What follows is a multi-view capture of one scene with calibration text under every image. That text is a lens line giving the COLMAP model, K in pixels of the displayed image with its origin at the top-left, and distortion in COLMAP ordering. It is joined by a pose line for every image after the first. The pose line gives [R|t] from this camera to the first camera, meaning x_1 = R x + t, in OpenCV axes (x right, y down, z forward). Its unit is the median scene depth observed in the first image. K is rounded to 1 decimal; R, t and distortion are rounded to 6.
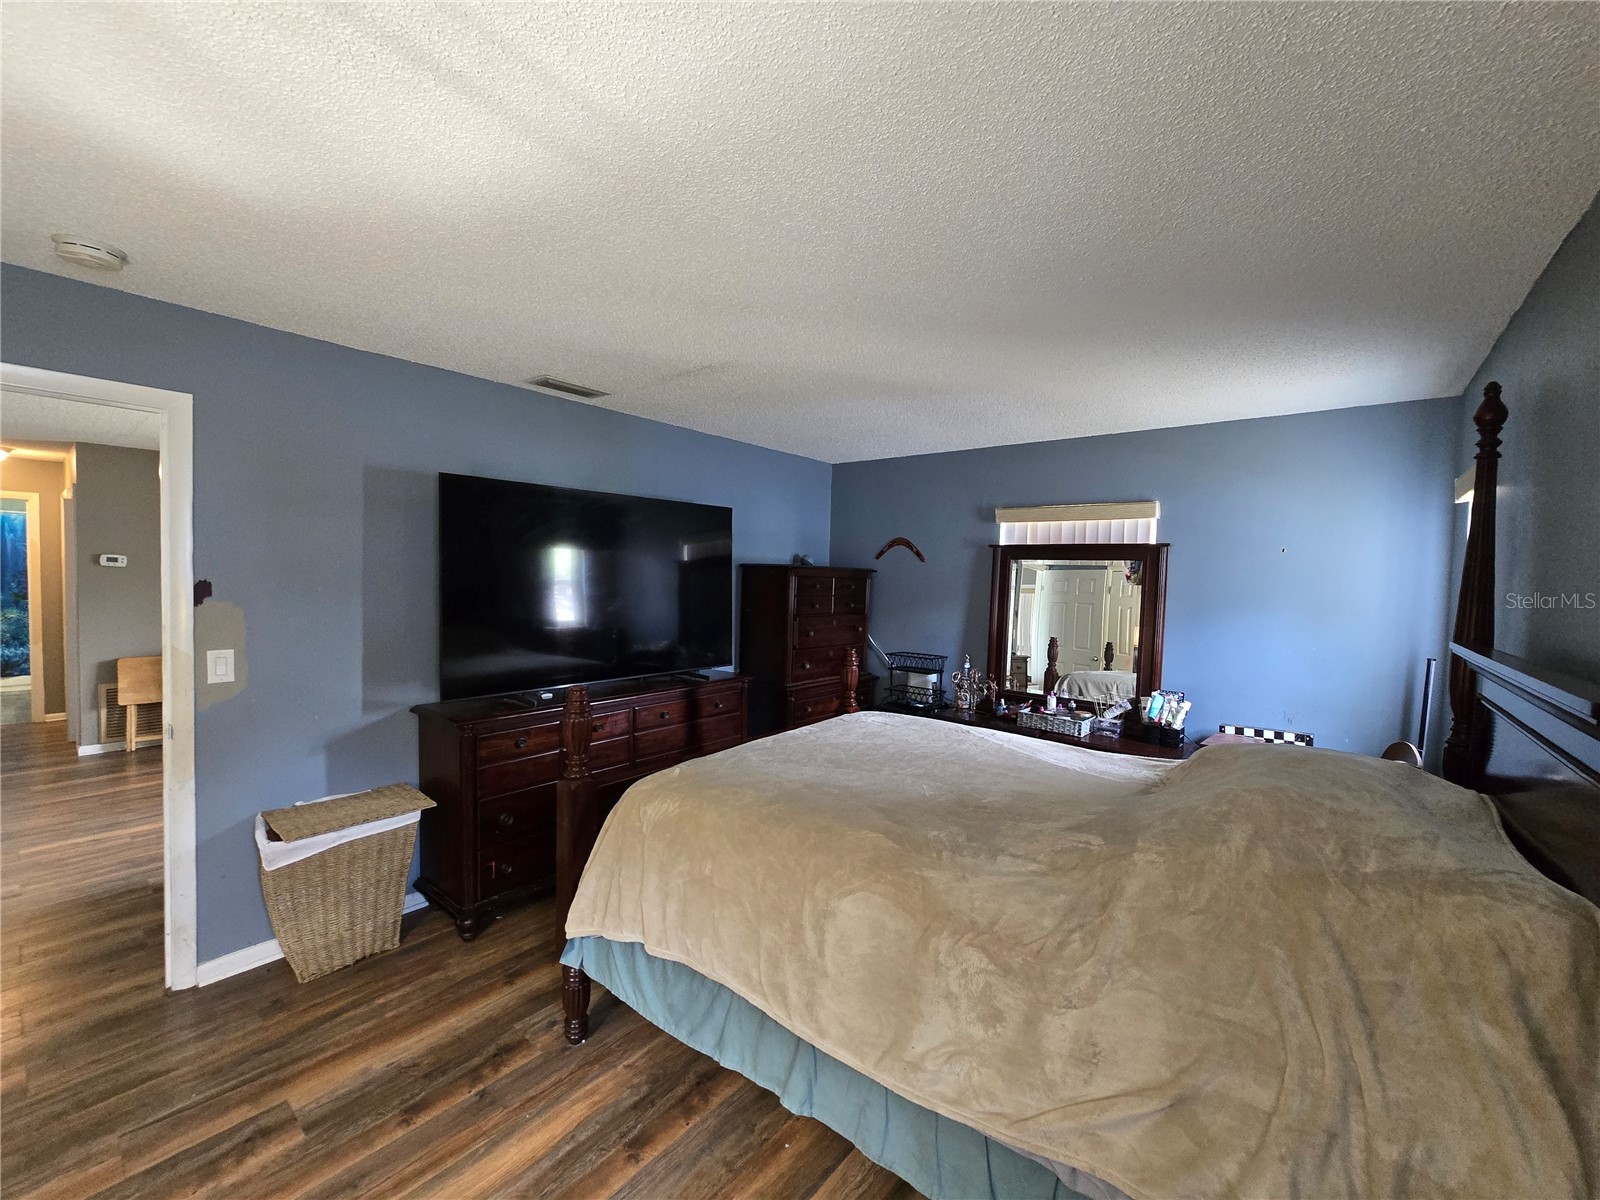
lens RADIAL K [[656.5, 0, 798.2], [0, 656.5, 599.8], [0, 0, 1]] dist [-0.002518, -0.000450]
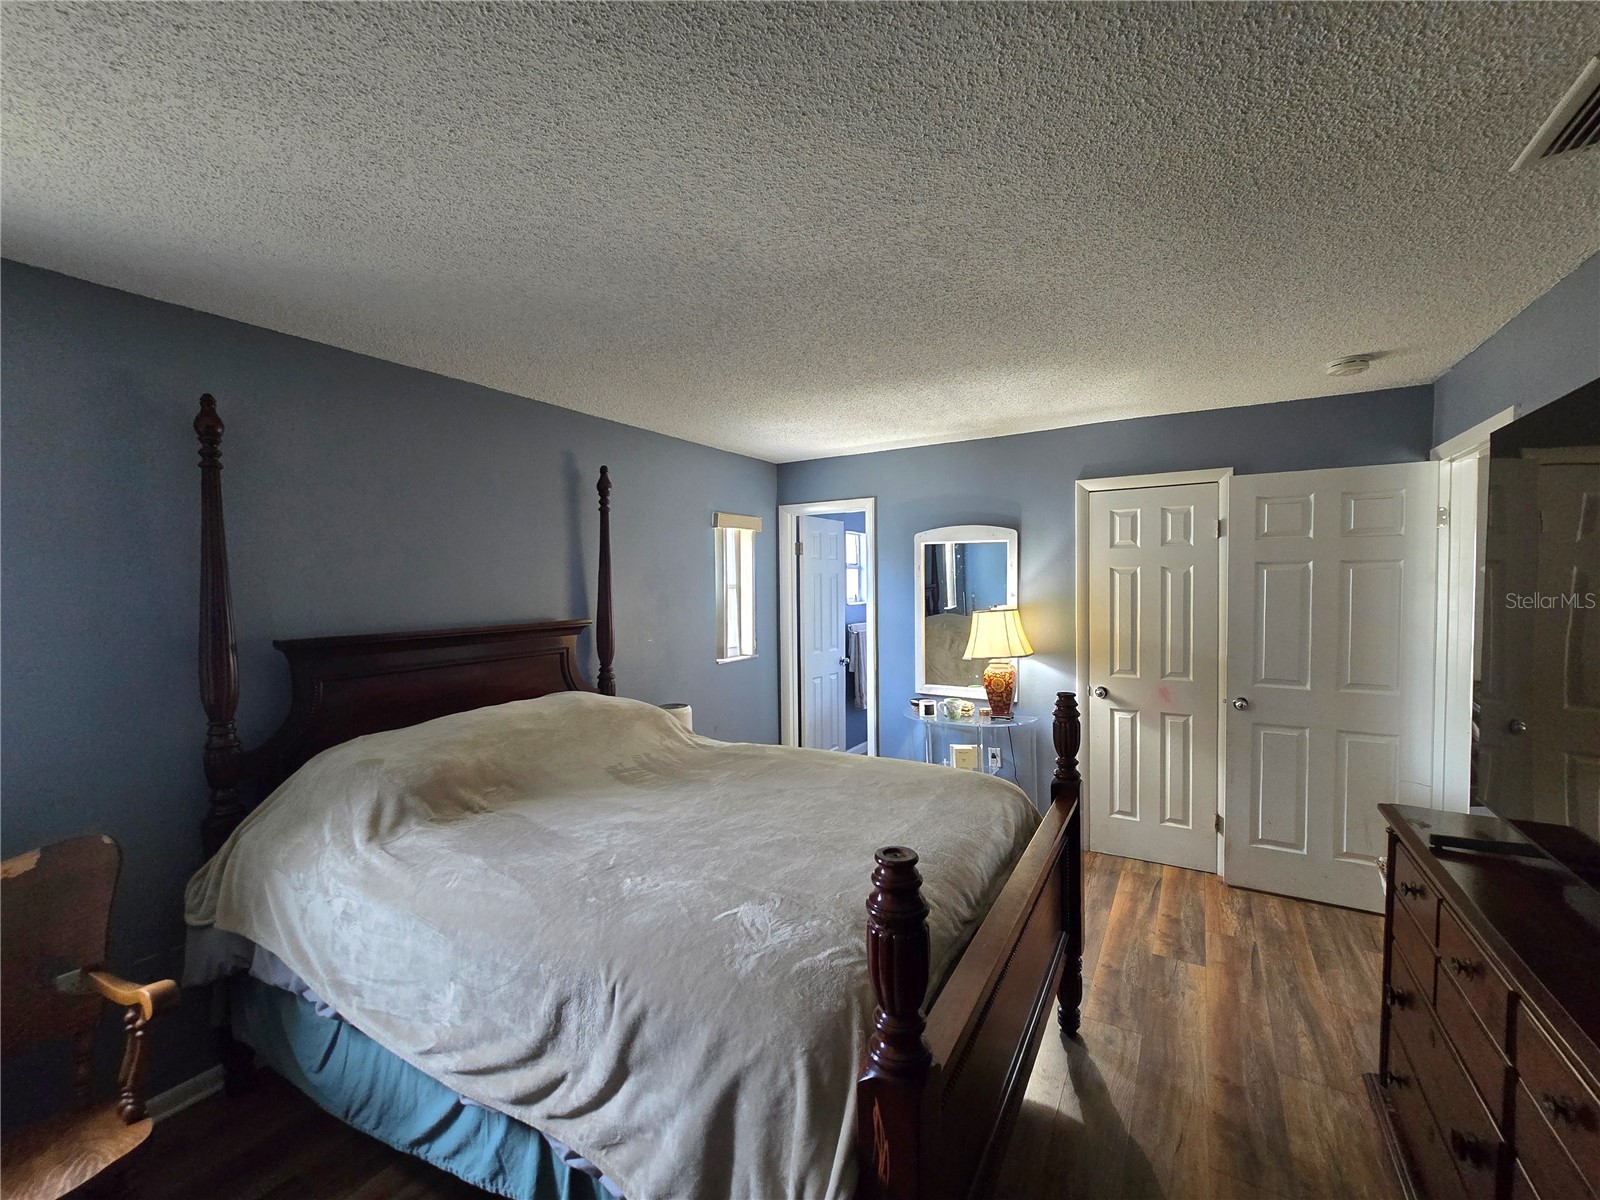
lens RADIAL K [[656.5, 0, 798.2], [0, 656.5, 599.8], [0, 0, 1]] dist [-0.002518, -0.000450]
pose [[-0.988750, -0.011890, -0.149105, 0.296500], [-0.023218, 0.996953, 0.074466, -0.098983], [0.147765, 0.077091, -0.986013, 2.225738]]
